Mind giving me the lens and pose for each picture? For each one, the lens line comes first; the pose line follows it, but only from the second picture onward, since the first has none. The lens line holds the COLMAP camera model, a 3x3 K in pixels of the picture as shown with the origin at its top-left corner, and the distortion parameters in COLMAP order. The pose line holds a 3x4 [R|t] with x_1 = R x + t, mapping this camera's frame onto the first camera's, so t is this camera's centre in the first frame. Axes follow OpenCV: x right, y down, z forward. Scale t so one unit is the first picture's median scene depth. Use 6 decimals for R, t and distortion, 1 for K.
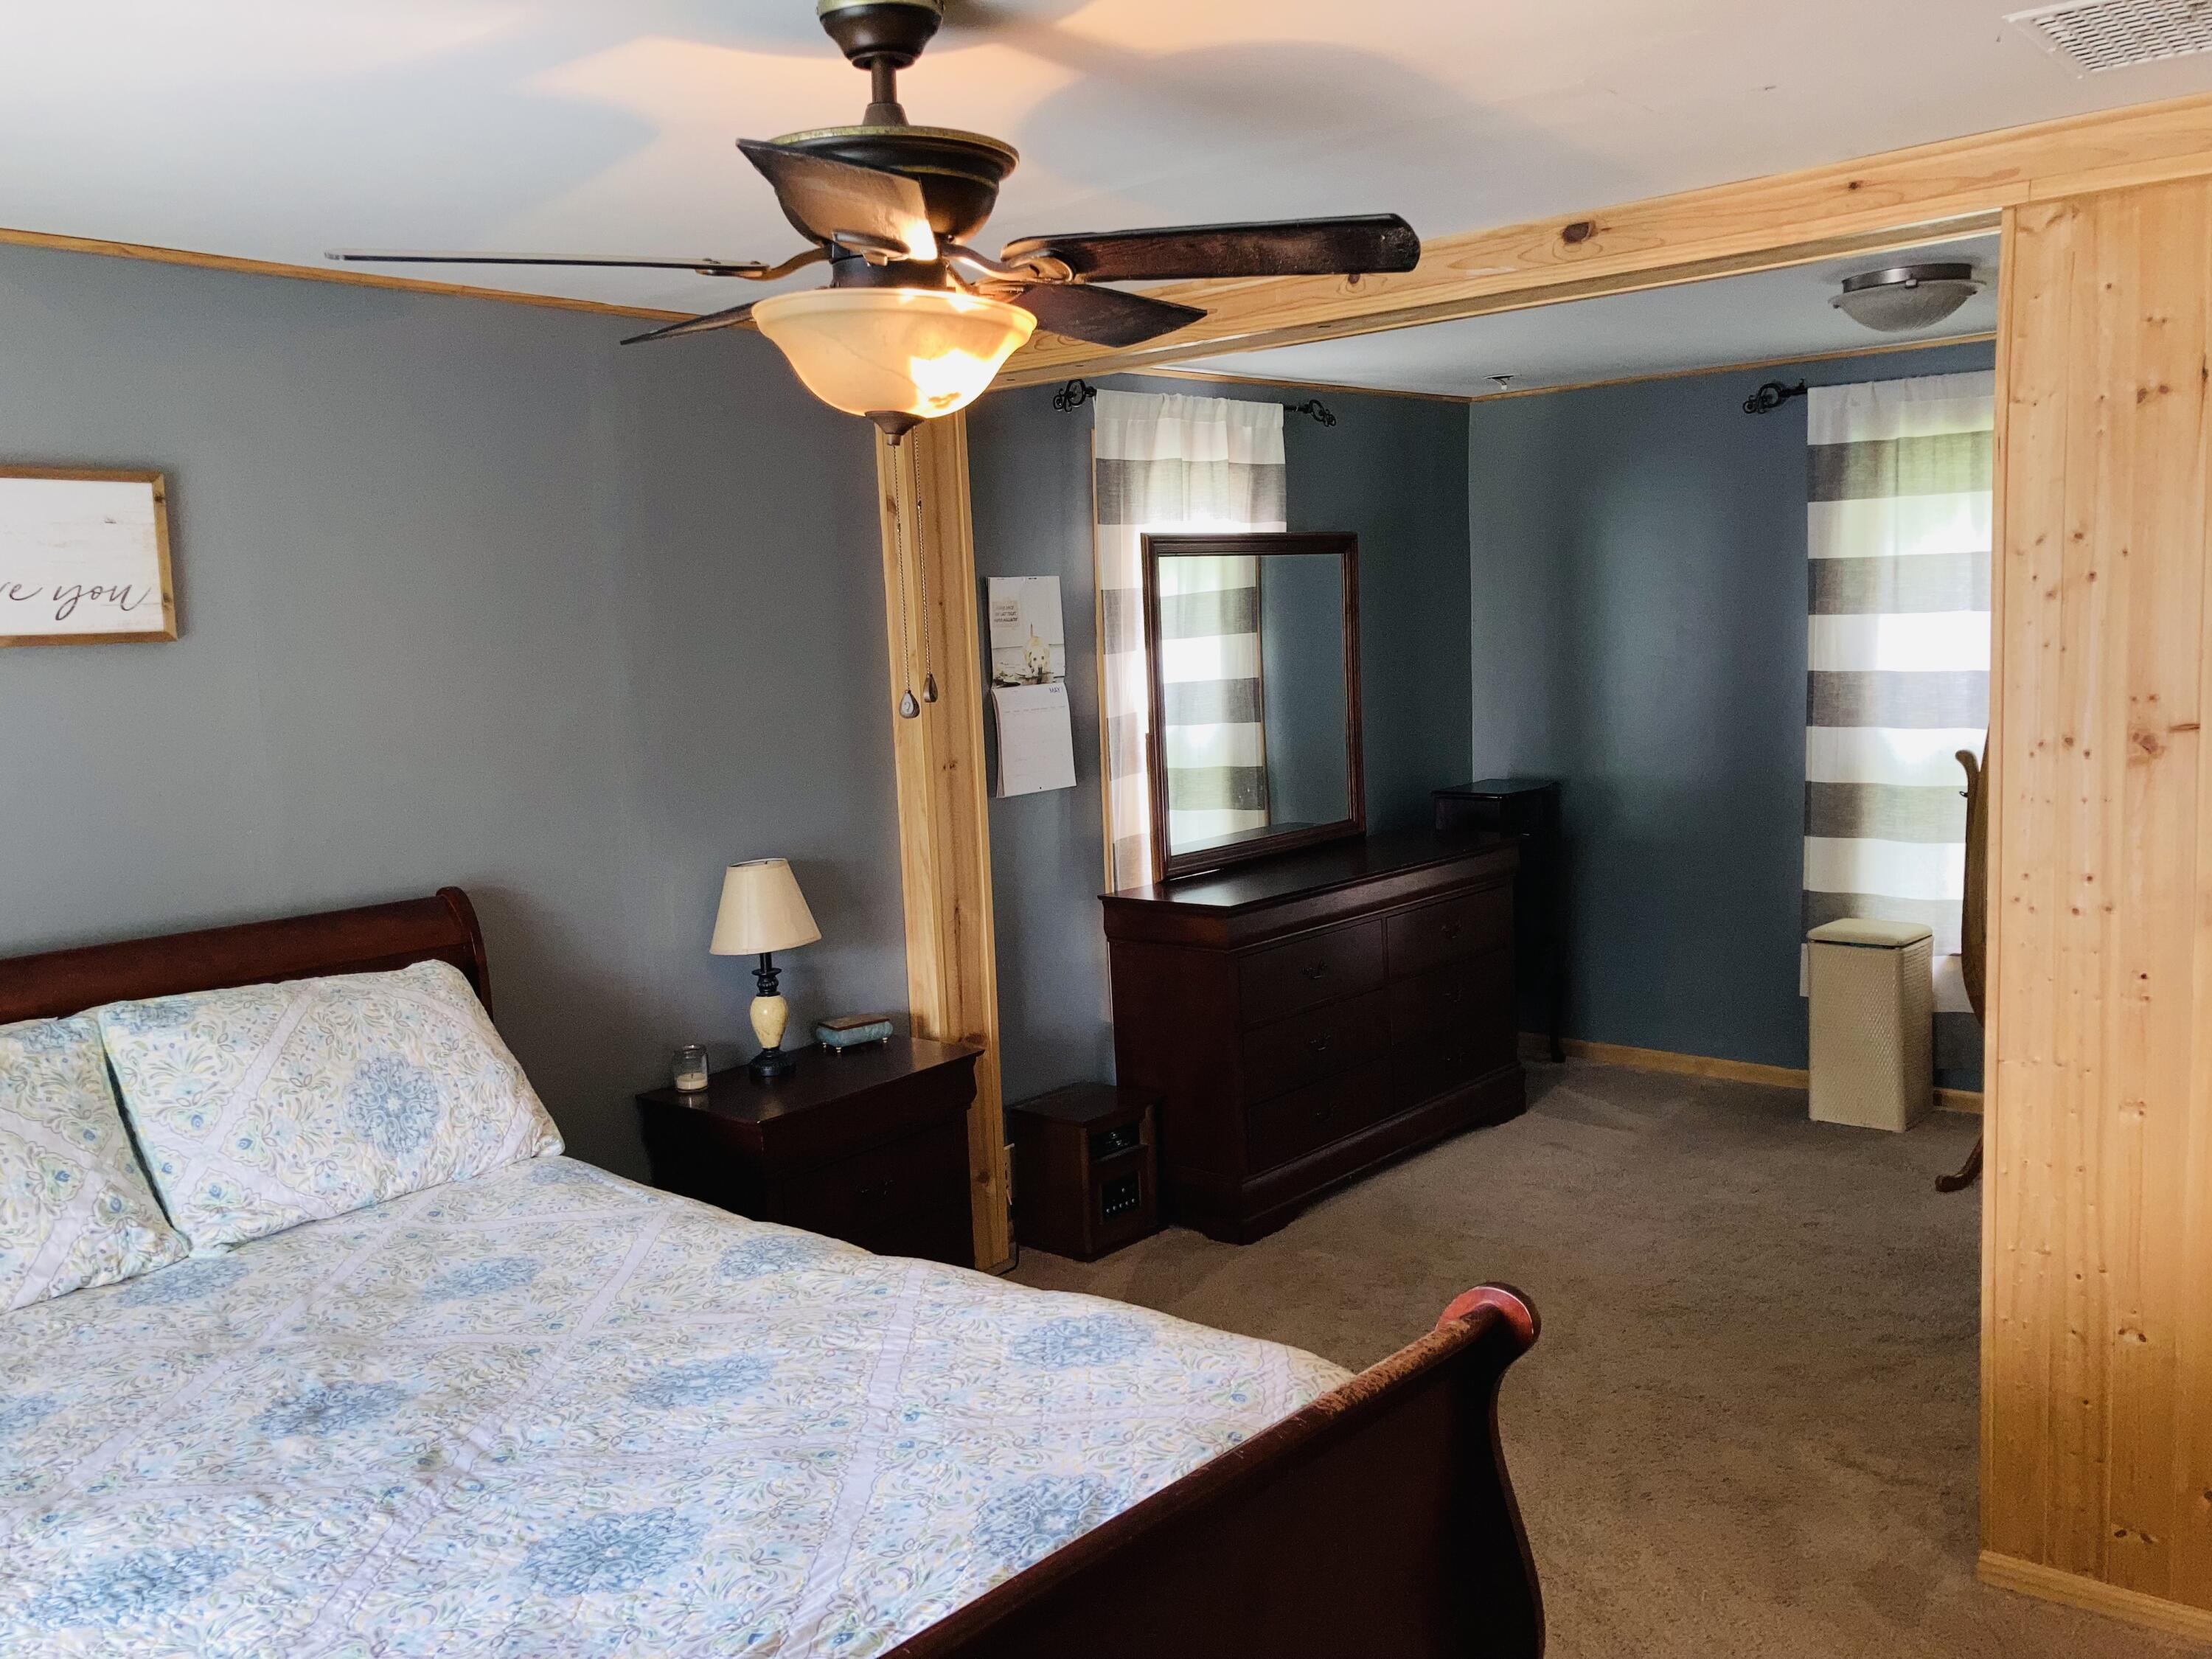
lens RADIAL K [[1823.0, 0, 1106.0], [0, 1823.0, 829.5], [0, 0, 1]] dist [0.016423, 0.003748]
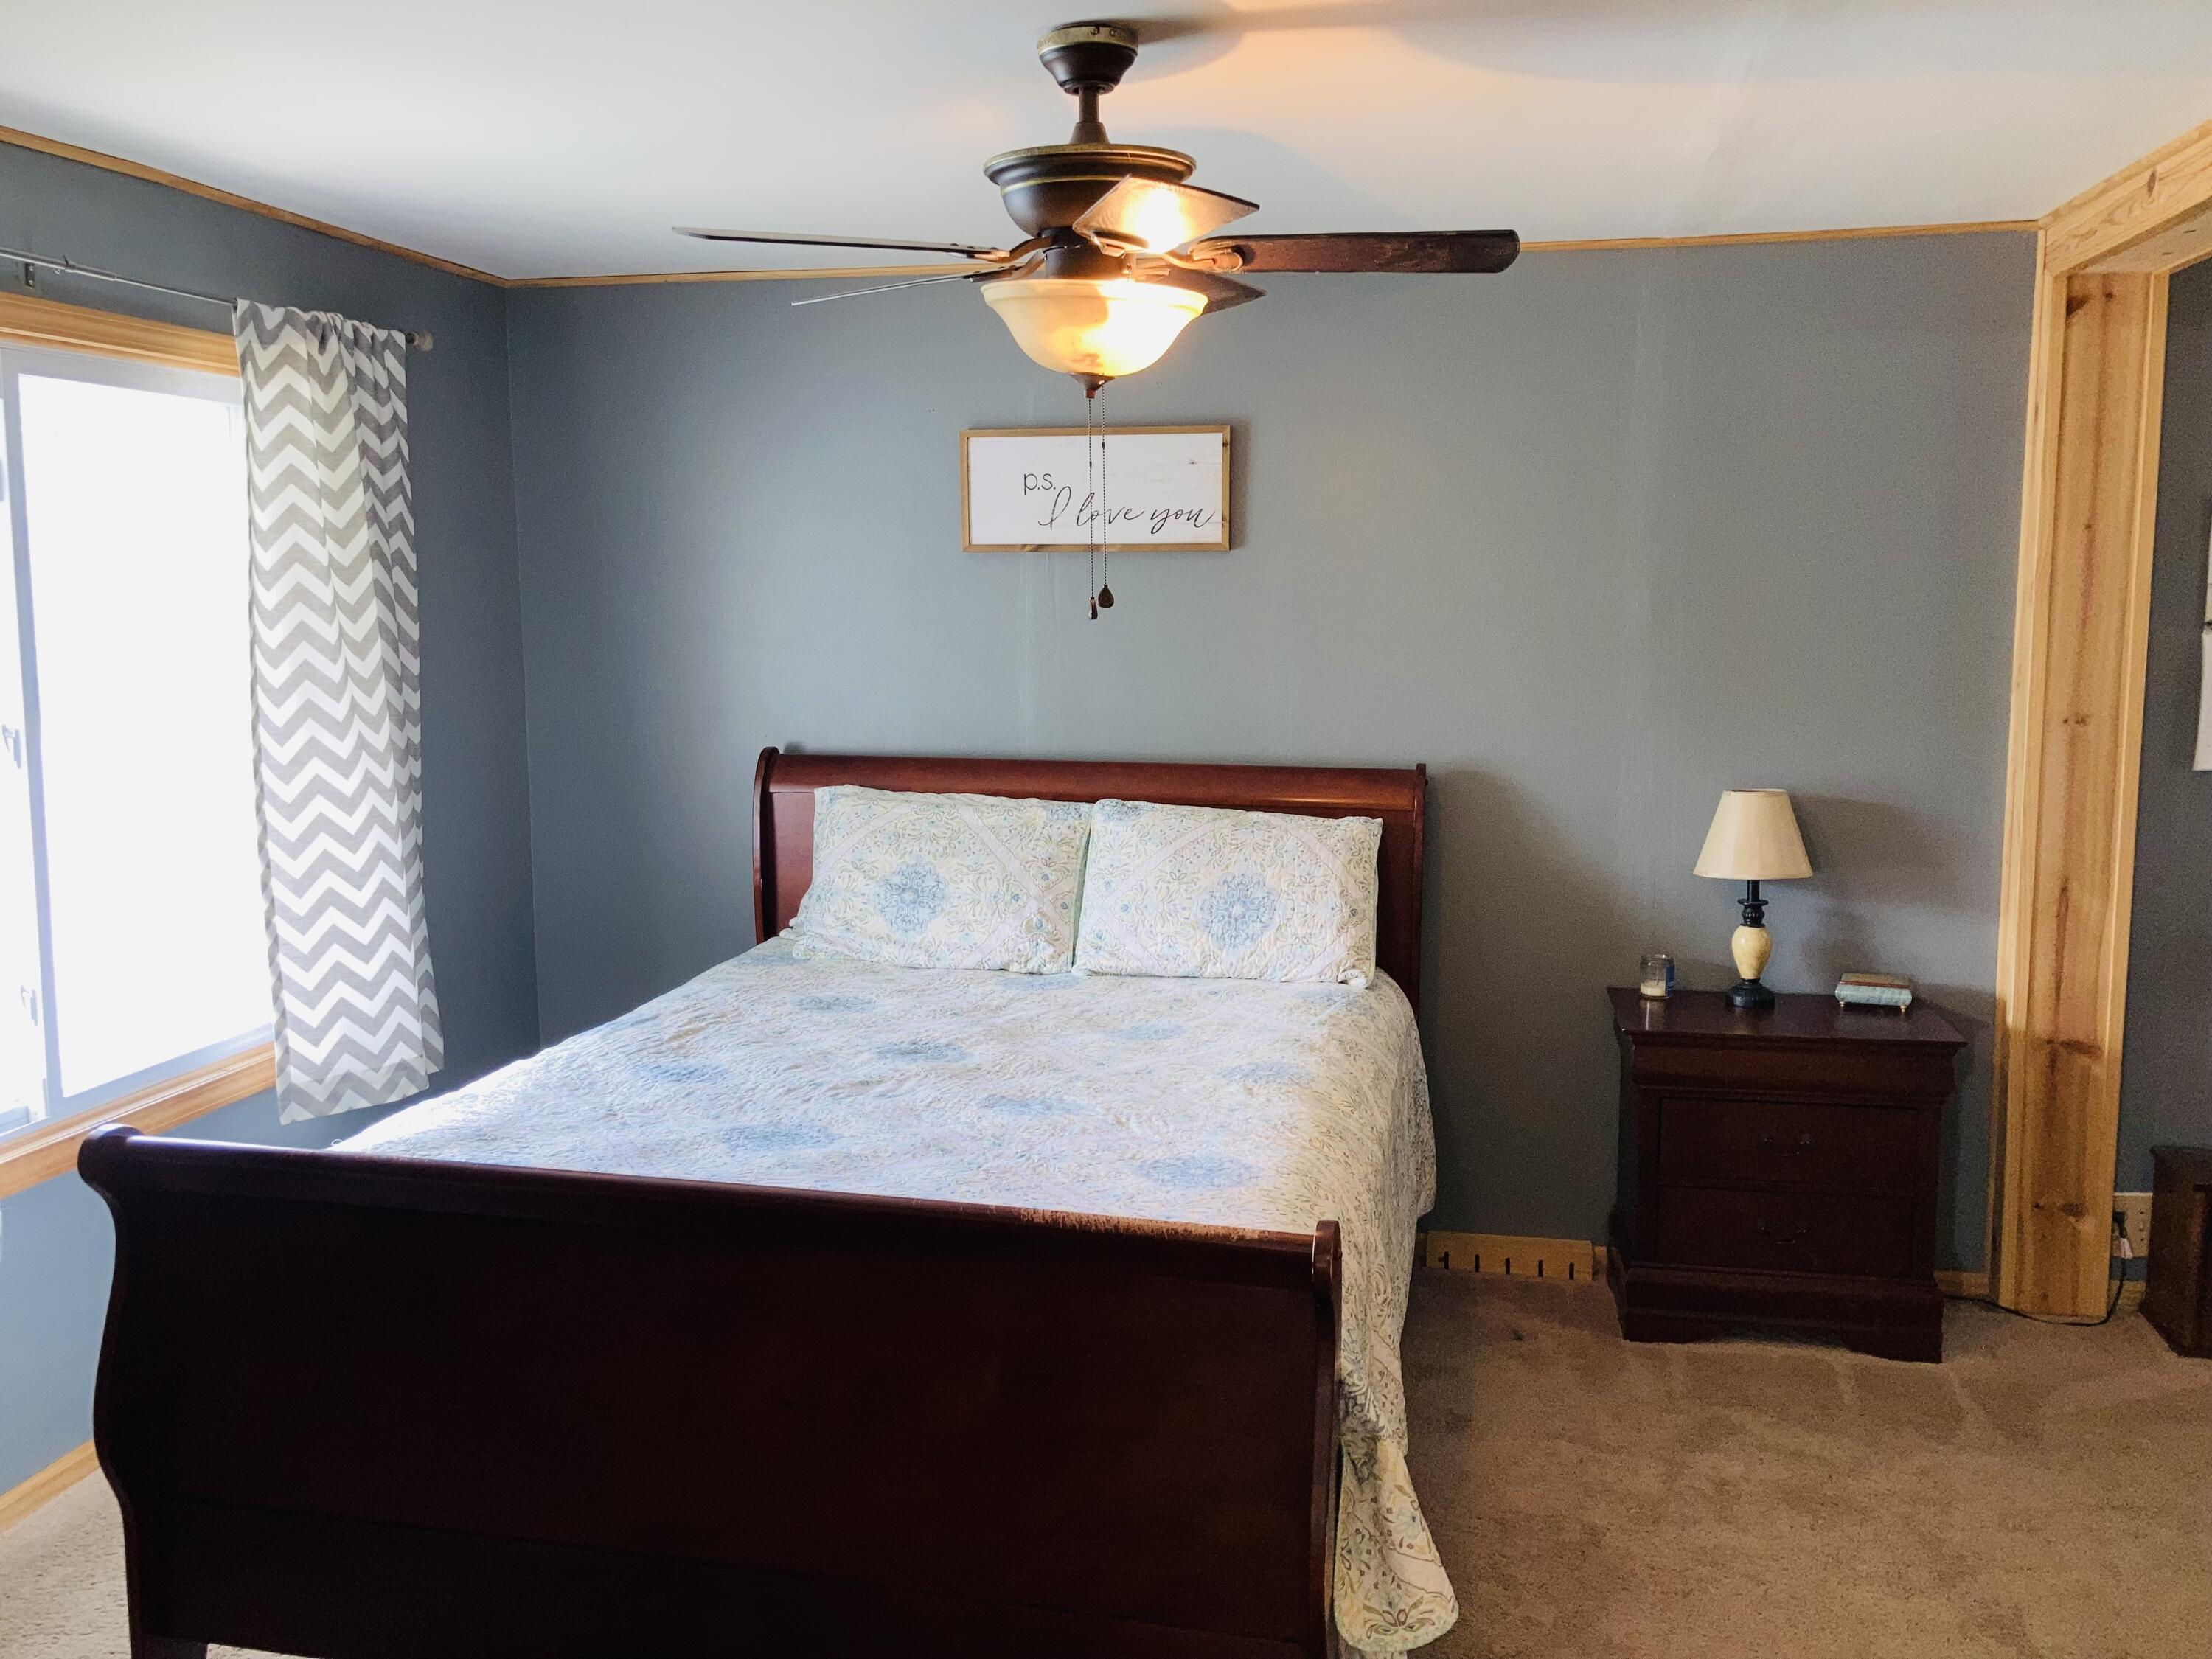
lens RADIAL K [[1836.9, 0, 1098.5], [0, 1836.9, 806.6], [0, 0, 1]] dist [0.099255, -0.131656]
pose [[0.479244, 0.145263, -0.865577, 0.684388], [-0.120646, 0.987750, 0.098968, -0.040310], [0.869350, 0.056999, 0.490899, 0.264788]]
